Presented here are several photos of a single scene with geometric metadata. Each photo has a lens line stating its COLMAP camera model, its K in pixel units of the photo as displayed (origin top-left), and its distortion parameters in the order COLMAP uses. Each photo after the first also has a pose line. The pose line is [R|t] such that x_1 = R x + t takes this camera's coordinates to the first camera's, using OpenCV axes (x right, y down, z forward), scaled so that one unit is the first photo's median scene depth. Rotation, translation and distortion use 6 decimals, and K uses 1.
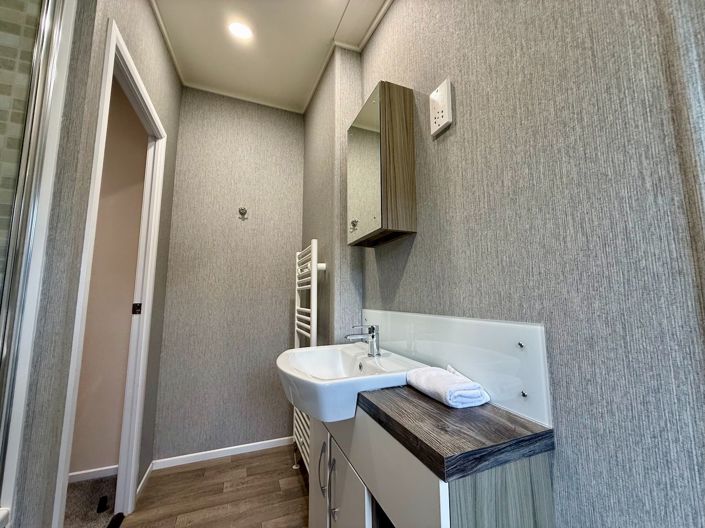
lens RADIAL K [[278.6, 0, 351.4], [0, 278.6, 264.9], [0, 0, 1]] dist [0.000904, -0.000030]
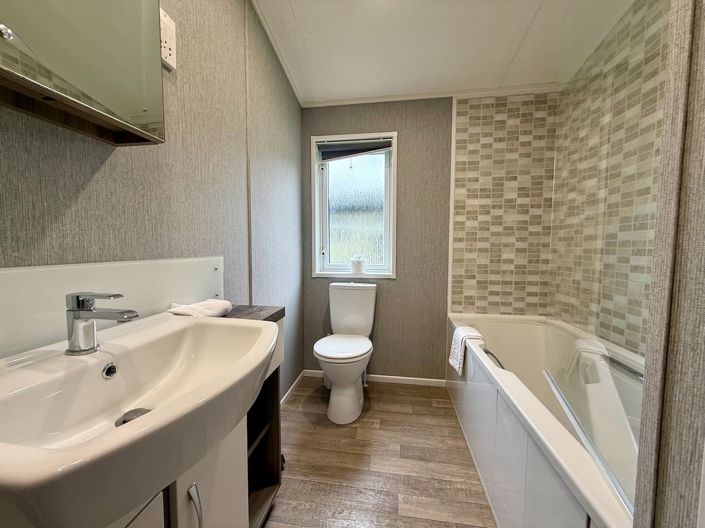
lens RADIAL K [[278.6, 0, 356.9], [0, 278.6, 265.5], [0, 0, 1]] dist [0.000904, -0.000030]
pose [[-0.868285, -0.034768, 0.494845, -0.758533], [-0.060899, 0.997466, -0.036776, 0.198263], [-0.492313, -0.062068, -0.868203, 1.512952]]
